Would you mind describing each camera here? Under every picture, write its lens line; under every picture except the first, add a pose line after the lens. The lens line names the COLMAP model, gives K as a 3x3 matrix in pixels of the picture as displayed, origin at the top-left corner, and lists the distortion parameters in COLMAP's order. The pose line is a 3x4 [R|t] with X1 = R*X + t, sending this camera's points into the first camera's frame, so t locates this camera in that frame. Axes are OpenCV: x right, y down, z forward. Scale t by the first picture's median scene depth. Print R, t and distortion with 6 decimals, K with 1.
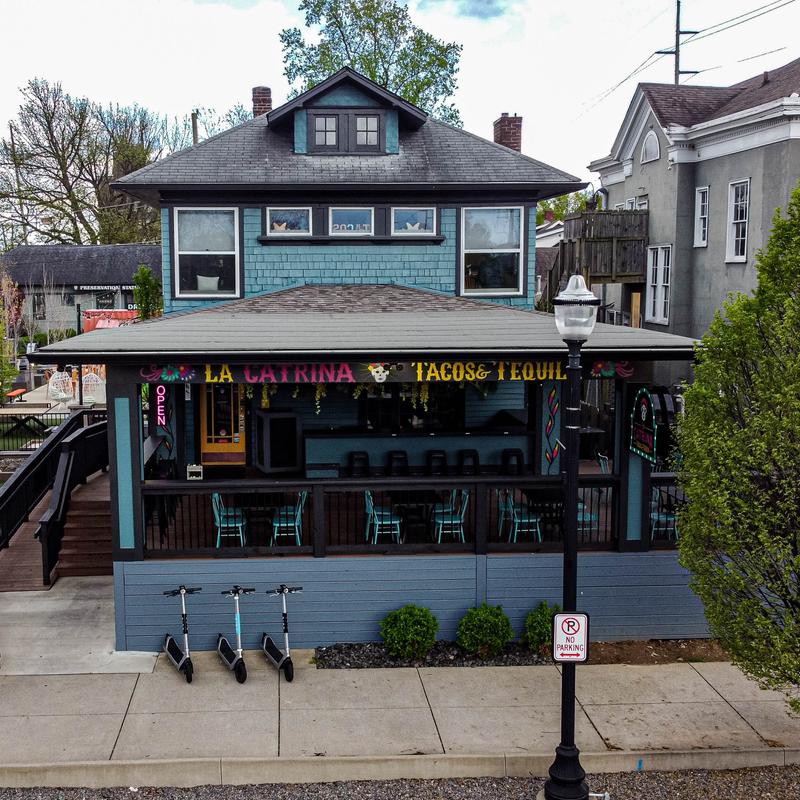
lens RADIAL K [[1069.8, 0, 338.1], [0, 1069.8, 404.2], [0, 0, 1]] dist [0.019932, -0.028544]
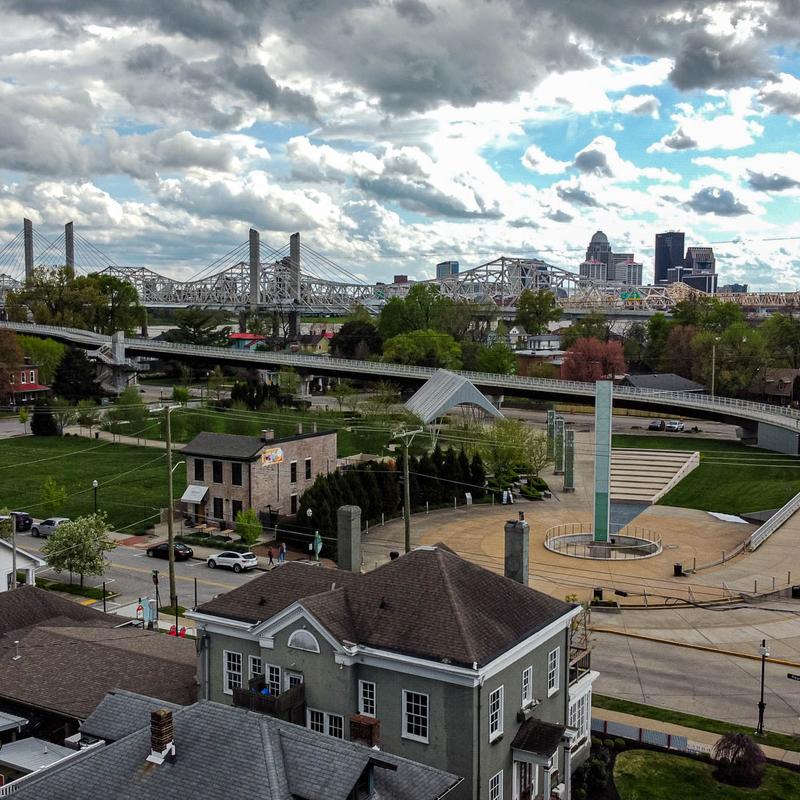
lens RADIAL K [[1073.2, 0, 400.0], [0, 1073.2, 400.0], [0, 0, 1]] dist [0.035884, -0.055920]
pose [[0.555132, -0.064574, 0.829252, -1.159279], [0.092291, 0.995608, 0.015744, -0.813217], [-0.826626, 0.067793, 0.558653, 0.090407]]
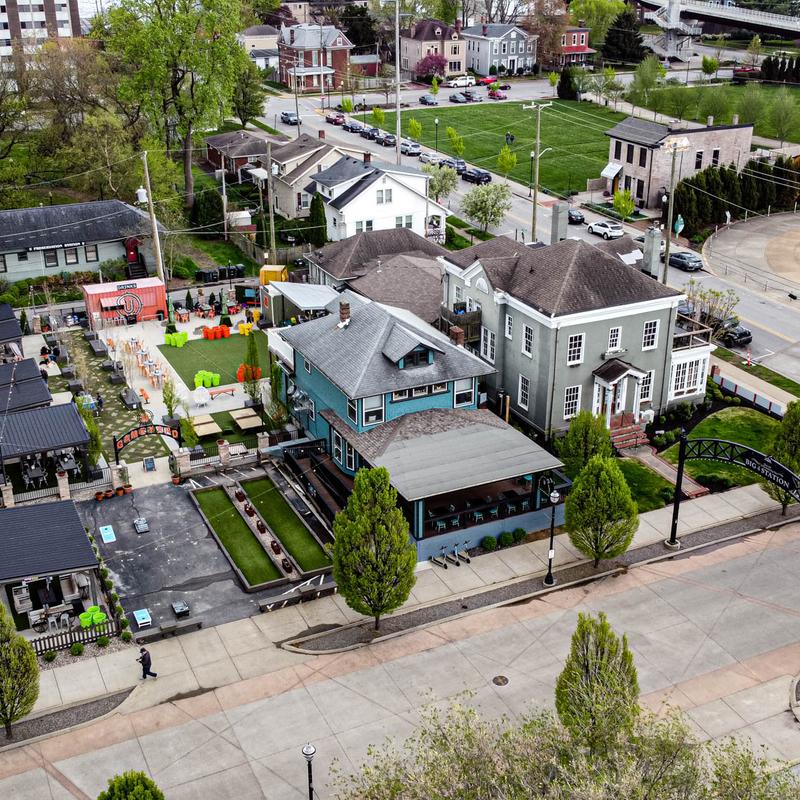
lens RADIAL K [[1073.2, 0, 400.0], [0, 1073.2, 400.0], [0, 0, 1]] dist [0.035884, -0.055920]
pose [[0.919488, -0.151803, 0.362626, -1.066508], [0.041285, 0.954623, 0.294942, -0.985350], [-0.390944, -0.256225, 0.884031, -1.483279]]
